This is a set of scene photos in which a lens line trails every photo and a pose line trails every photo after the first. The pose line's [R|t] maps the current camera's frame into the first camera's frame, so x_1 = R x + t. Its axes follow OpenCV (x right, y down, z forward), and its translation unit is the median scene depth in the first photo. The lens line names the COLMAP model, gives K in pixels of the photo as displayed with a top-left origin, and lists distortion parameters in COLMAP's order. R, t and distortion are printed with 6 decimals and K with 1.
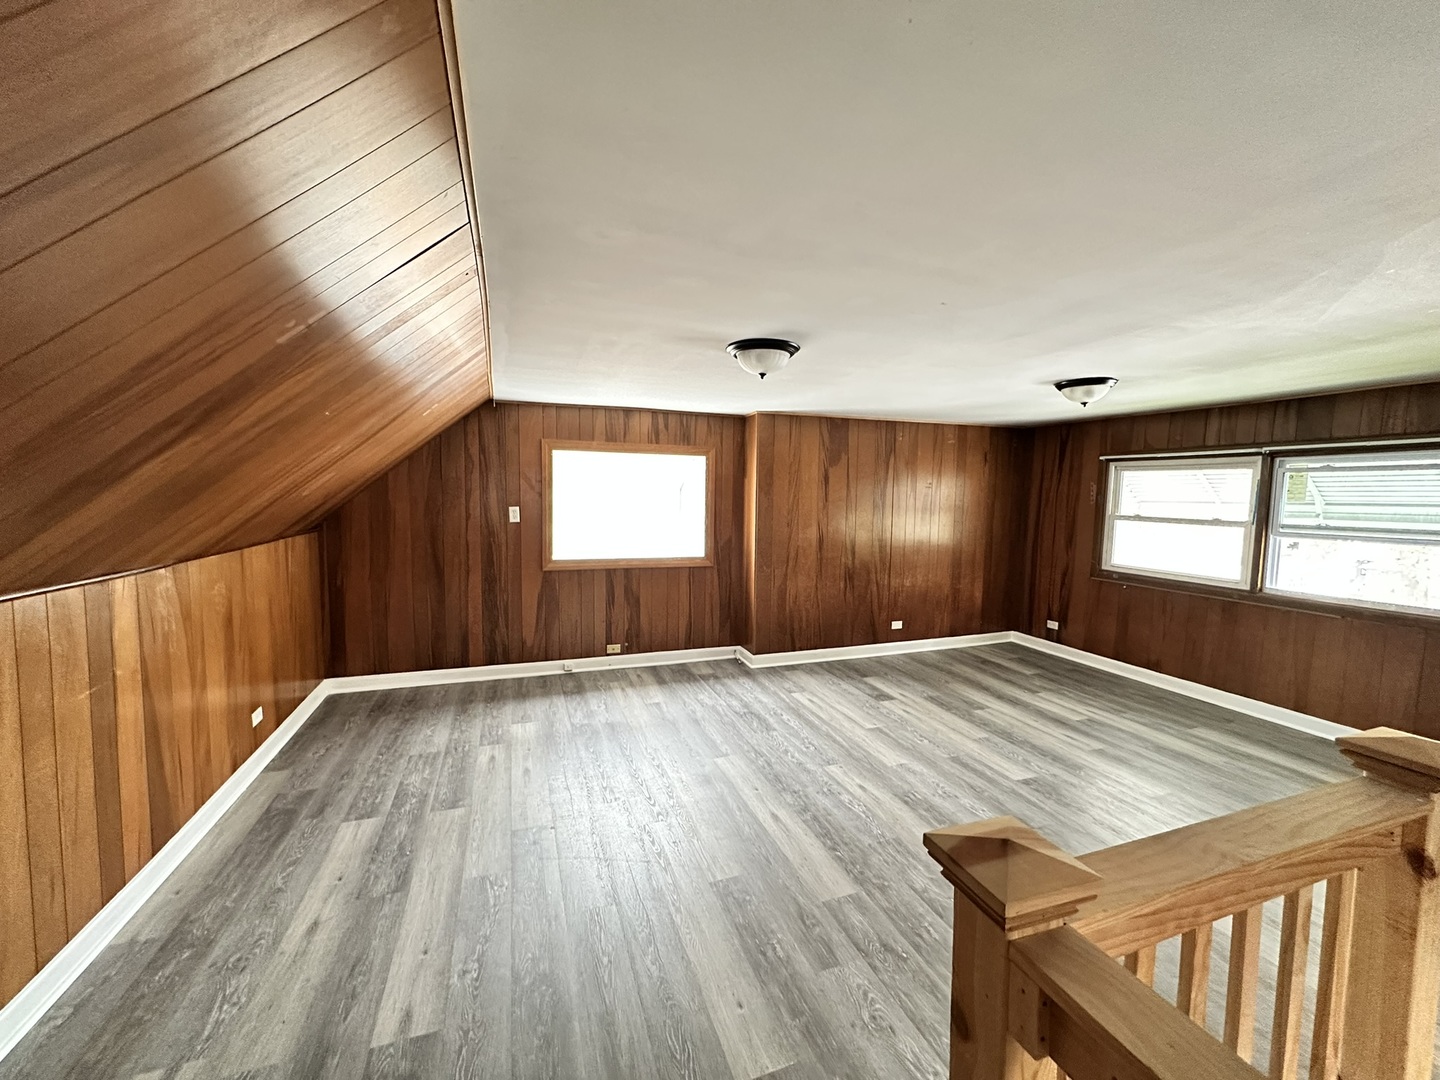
lens RADIAL K [[574.8, 0, 721.5], [0, 574.8, 532.4], [0, 0, 1]] dist [-0.000916, -0.000209]
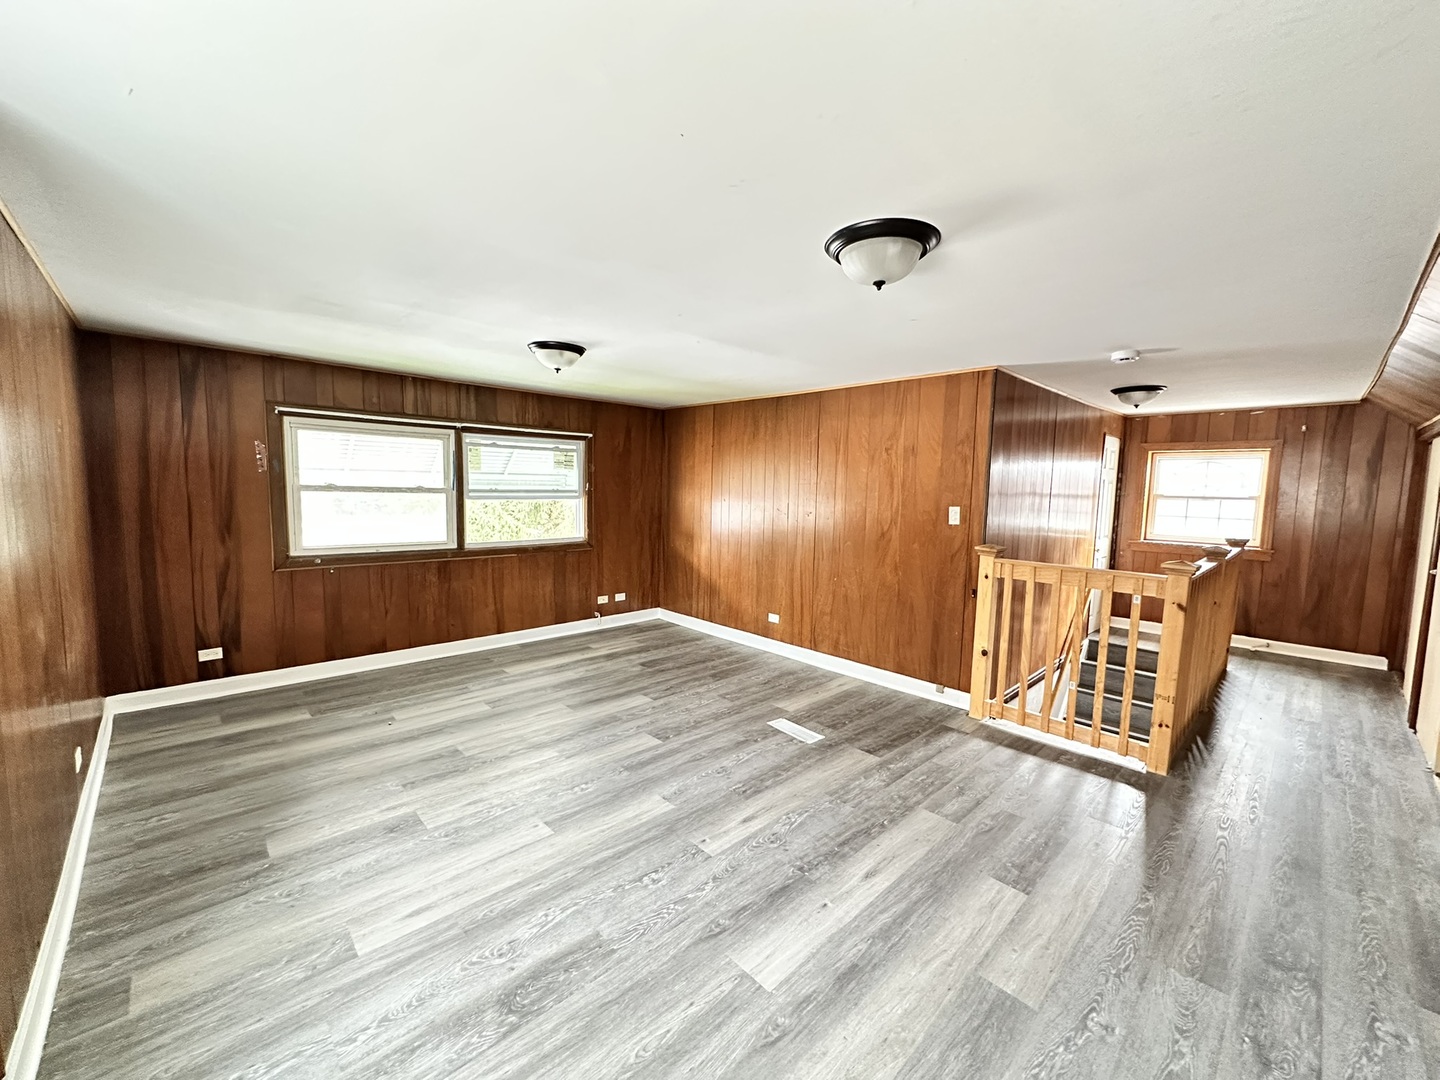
lens RADIAL K [[574.8, 0, 717.8], [0, 574.8, 539.1], [0, 0, 1]] dist [-0.000916, -0.000209]
pose [[-0.396760, -0.107213, 0.911640, -0.334476], [0.036900, 0.990490, 0.132545, -0.050483], [-0.917180, 0.086228, -0.389031, 0.986288]]
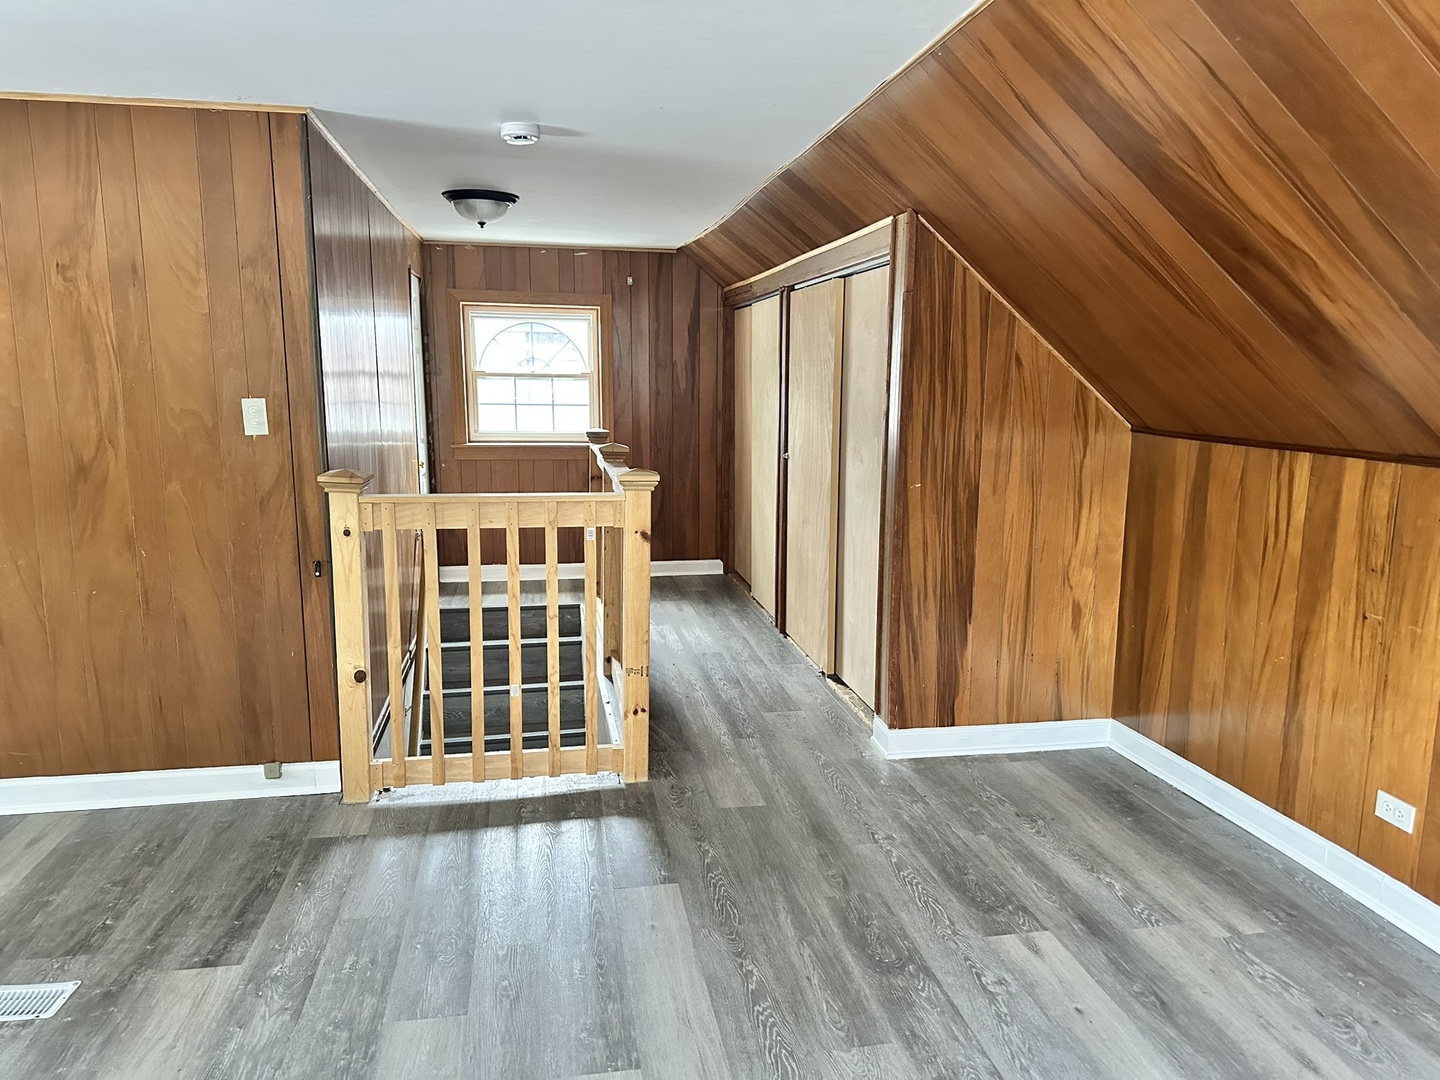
lens RADIAL K [[1005.0, 0, 720.0], [0, 1005.0, 554.9], [0, 0, 1]] dist [0.024684, -0.027195]
pose [[-0.985025, -0.049836, 0.165053, -0.124701], [-0.008569, 0.970282, 0.241827, -0.039977], [-0.172199, 0.236791, -0.956178, 0.987214]]
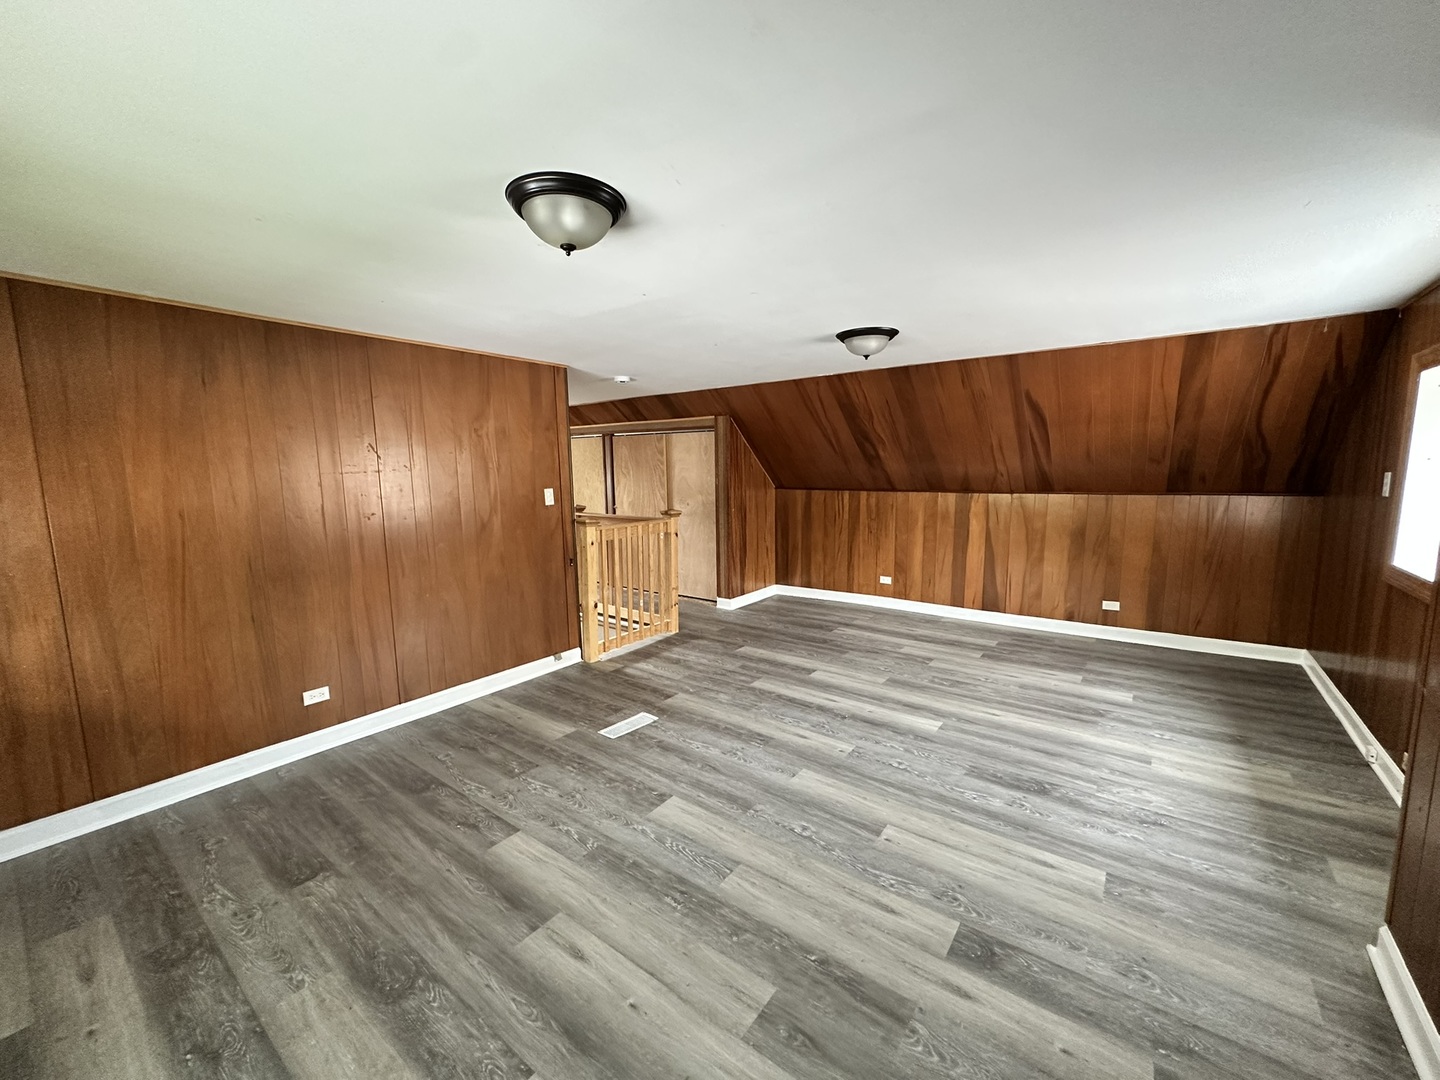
lens RADIAL K [[574.8, 0, 721.1], [0, 574.8, 539.2], [0, 0, 1]] dist [-0.000916, -0.000209]
pose [[-0.837887, 0.065204, -0.541935, 0.677345], [-0.035488, 0.984231, 0.173289, -0.062737], [0.544689, 0.164429, -0.822361, 1.277849]]
